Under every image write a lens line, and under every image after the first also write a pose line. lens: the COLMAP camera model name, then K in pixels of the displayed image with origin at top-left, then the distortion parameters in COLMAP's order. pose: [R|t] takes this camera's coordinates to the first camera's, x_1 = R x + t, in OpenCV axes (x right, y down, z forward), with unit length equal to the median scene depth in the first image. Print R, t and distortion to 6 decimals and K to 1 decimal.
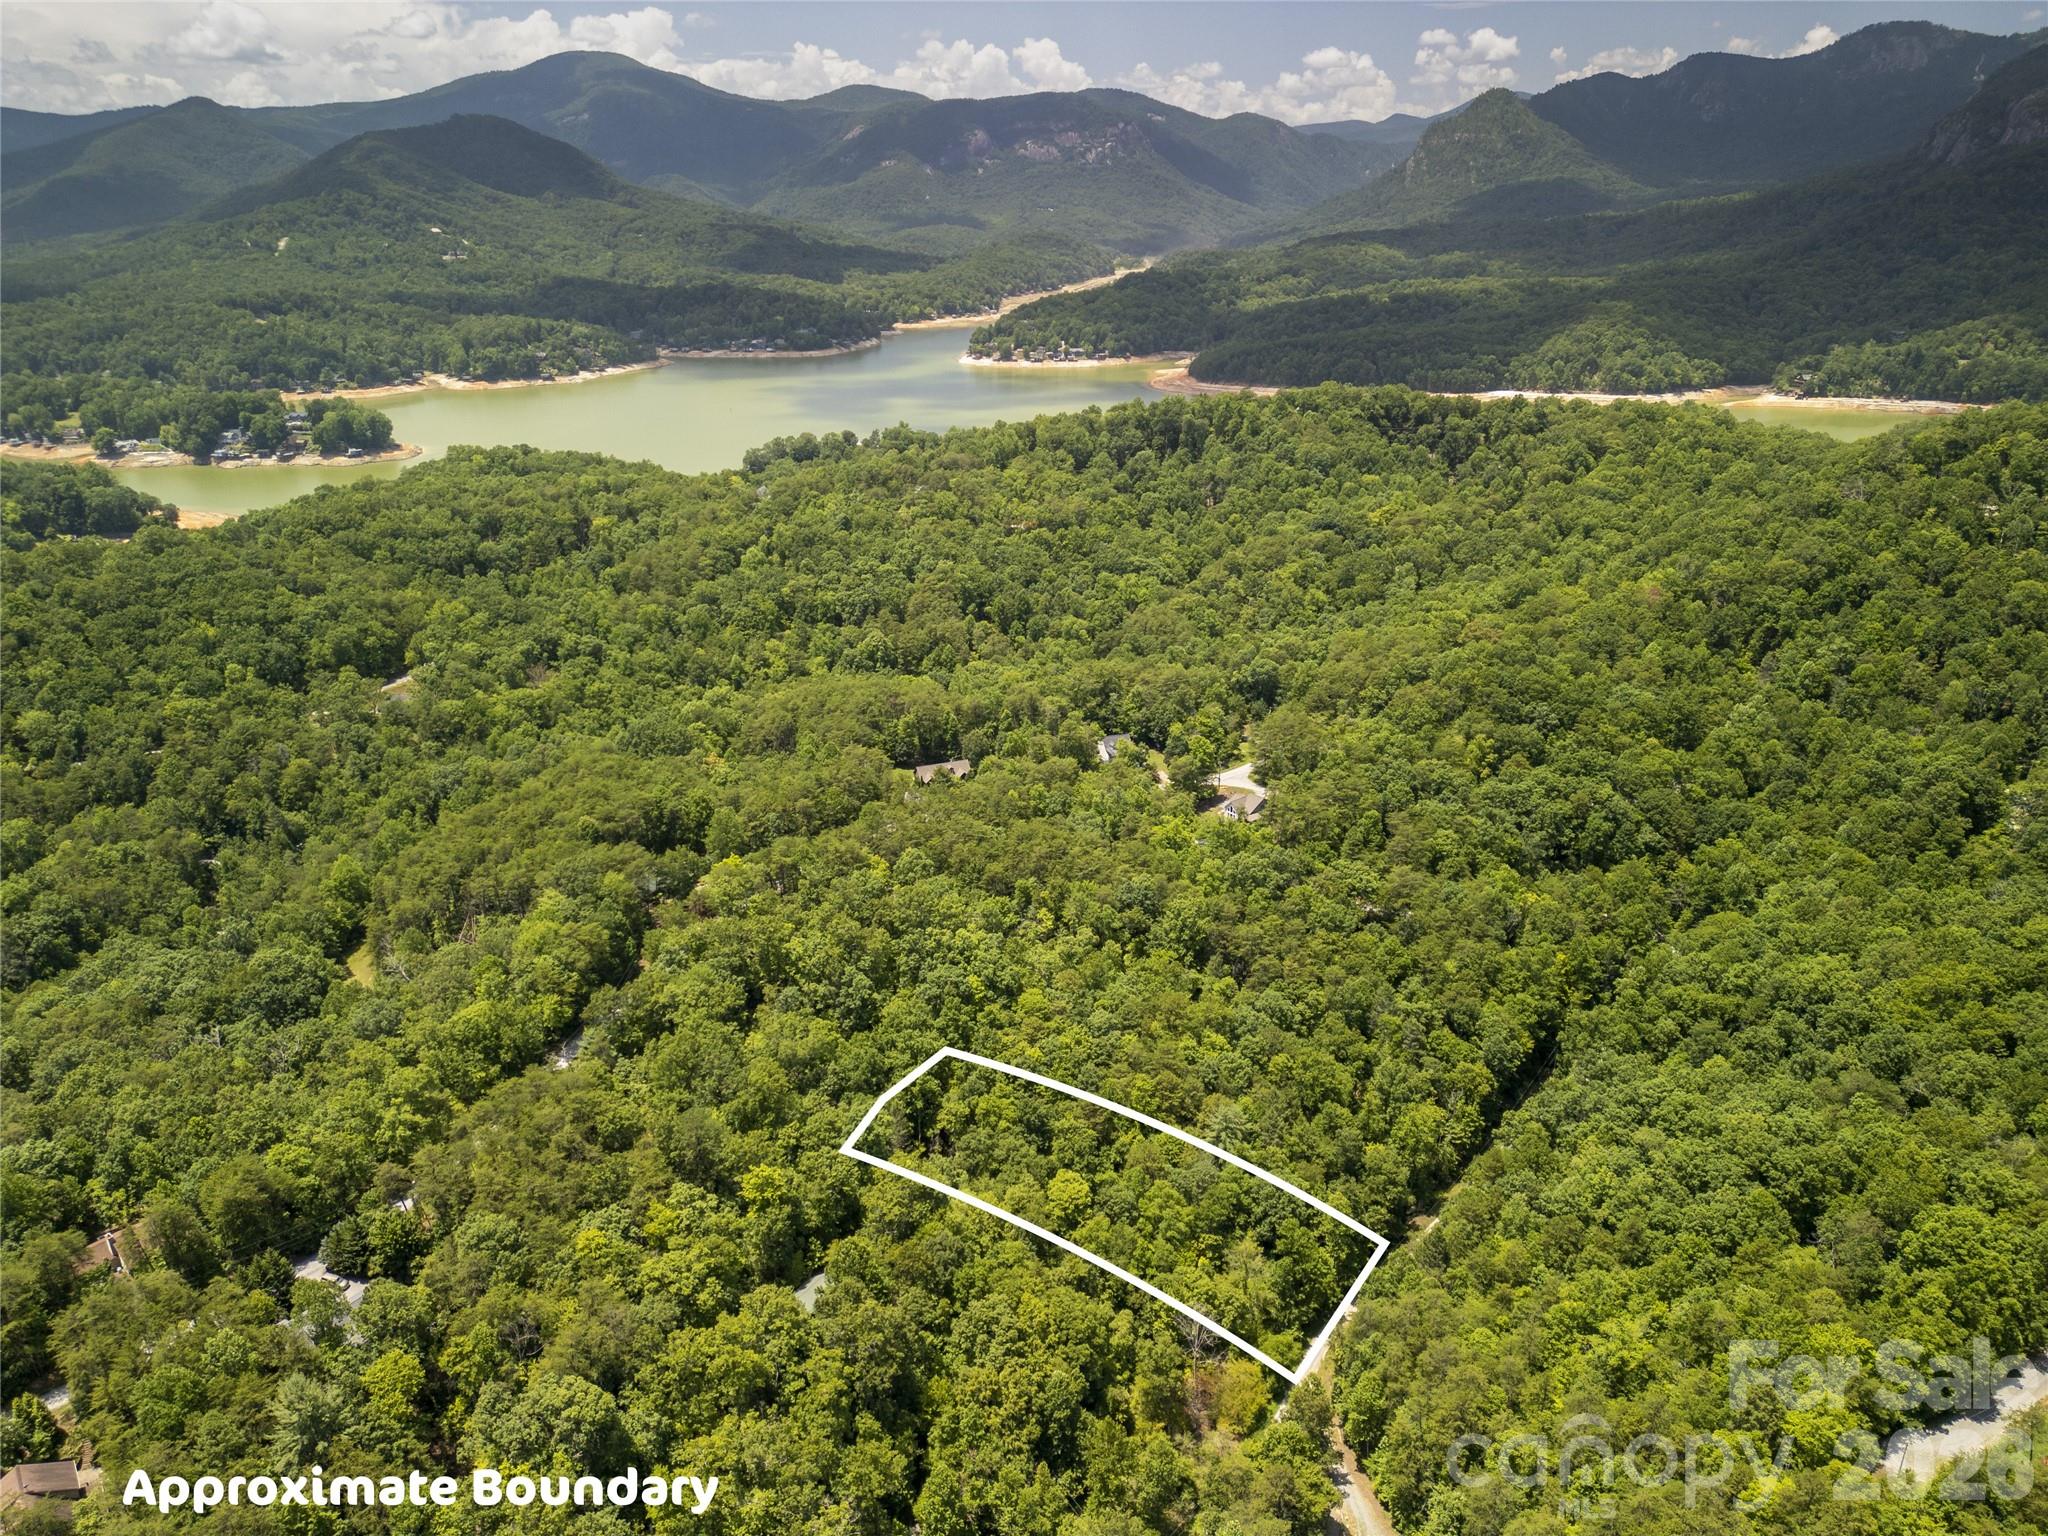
lens RADIAL K [[1443.3, 0, 1024.0], [0, 1443.3, 768.0], [0, 0, 1]] dist [0.091516, -0.101111]
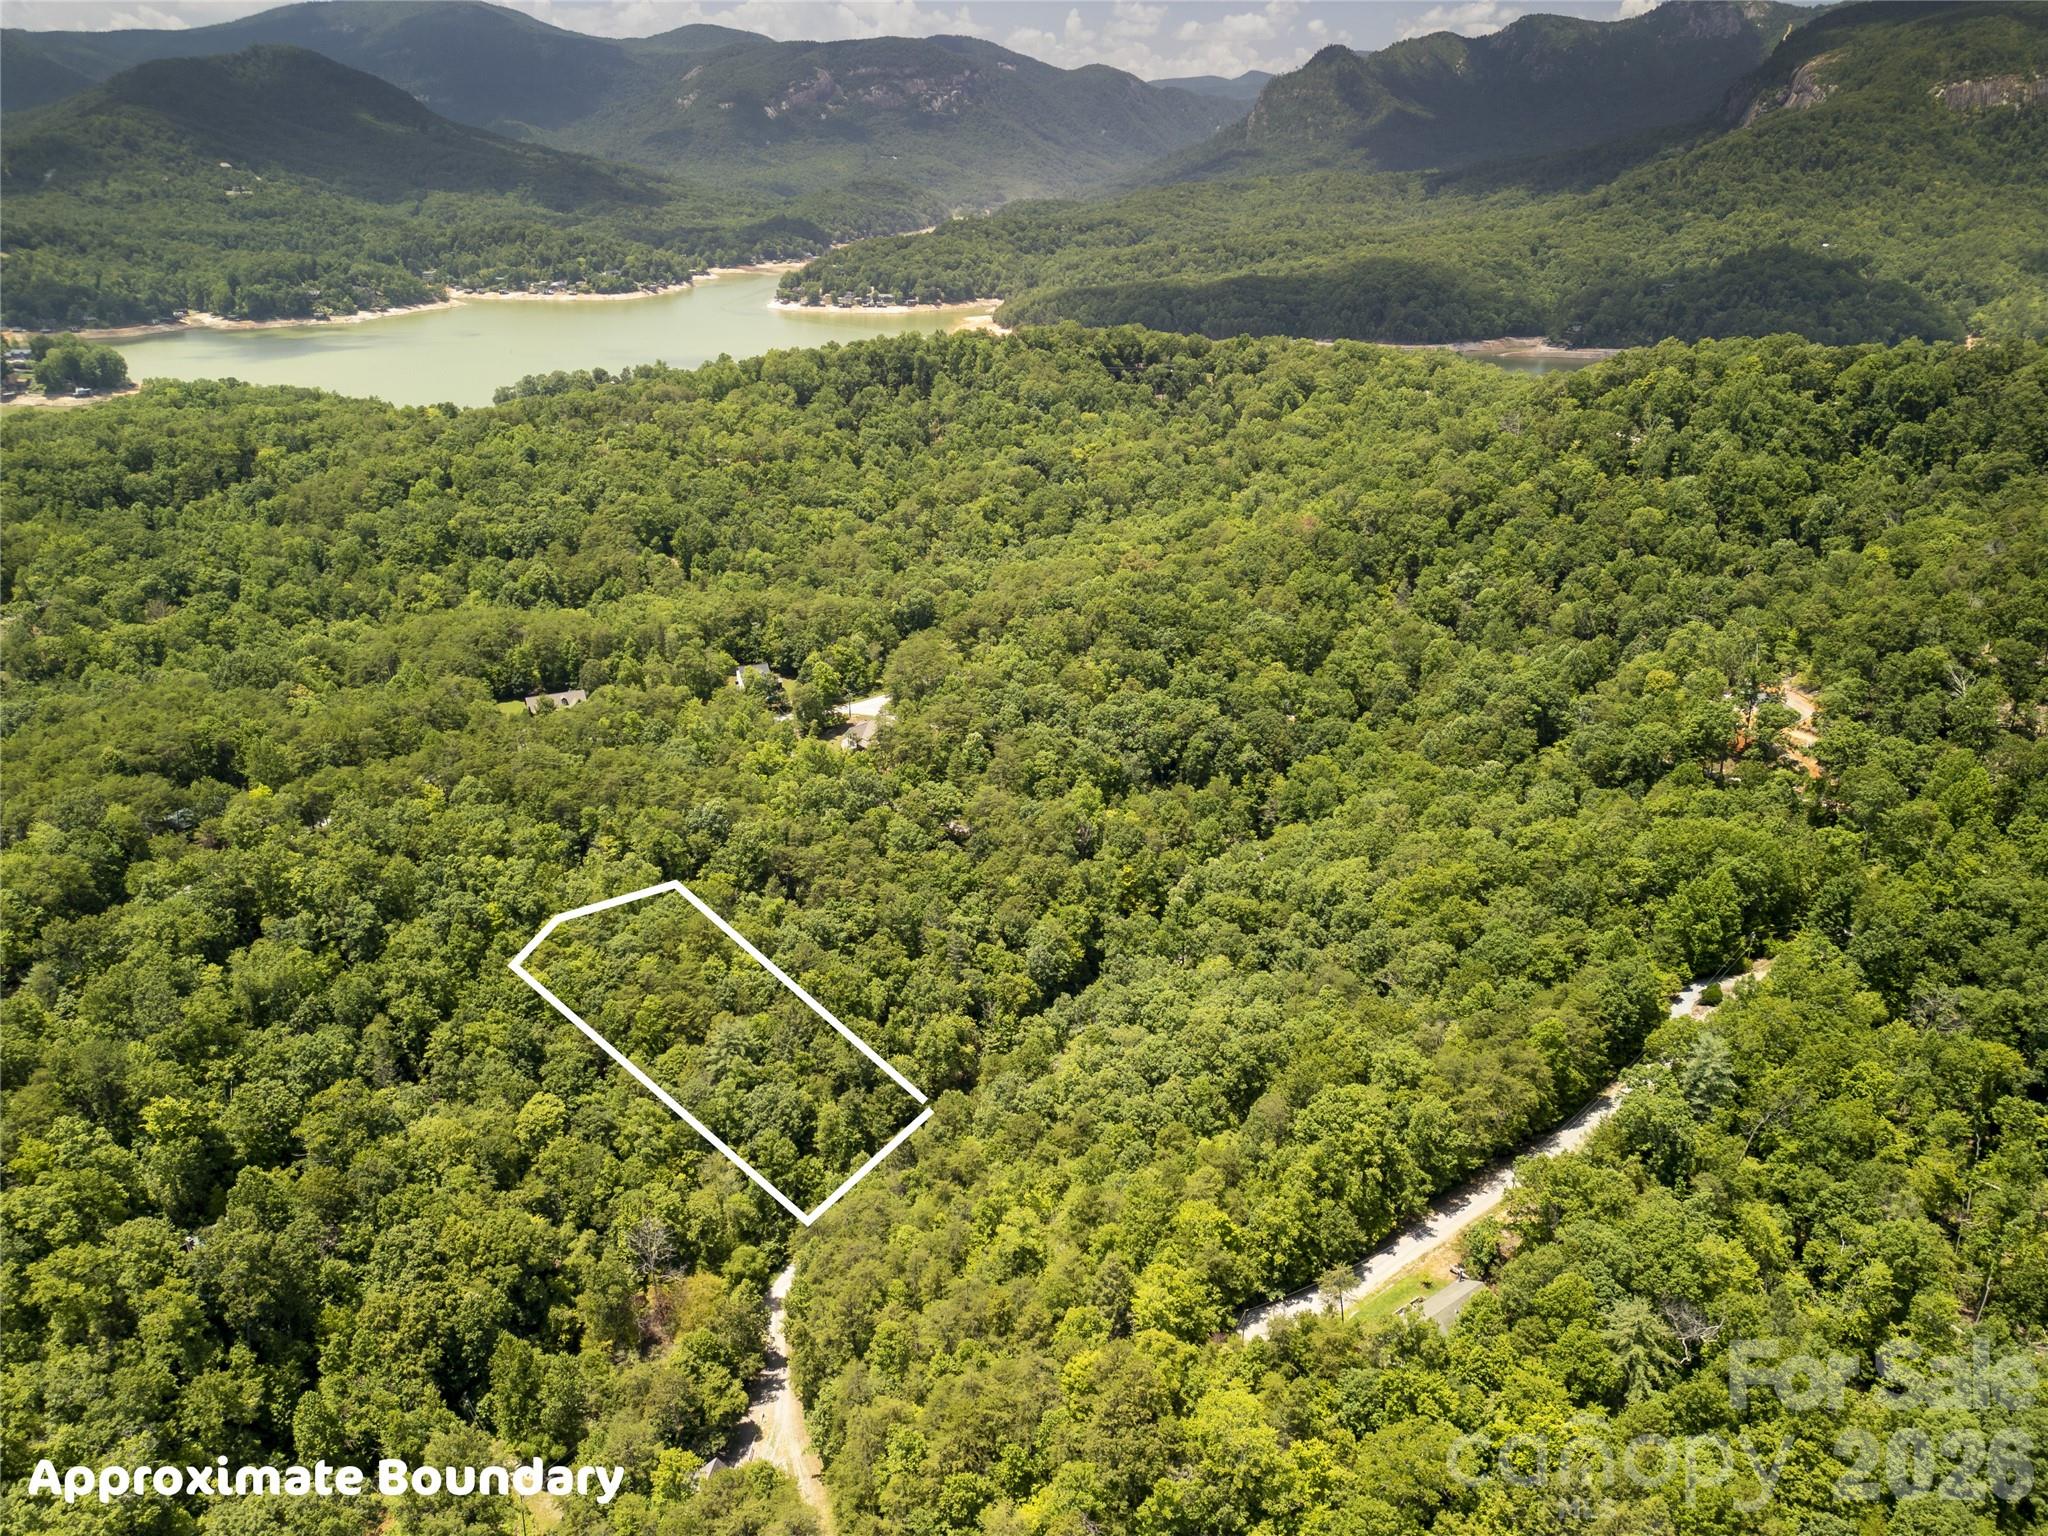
lens RADIAL K [[1443.3, 0, 1024.0], [0, 1443.3, 768.0], [0, 0, 1]] dist [0.091516, -0.101111]
pose [[0.996447, -0.016801, 0.082529, 0.159527], [0.014543, 0.999505, 0.027881, 0.021804], [-0.082957, -0.026582, 0.996199, 0.003989]]
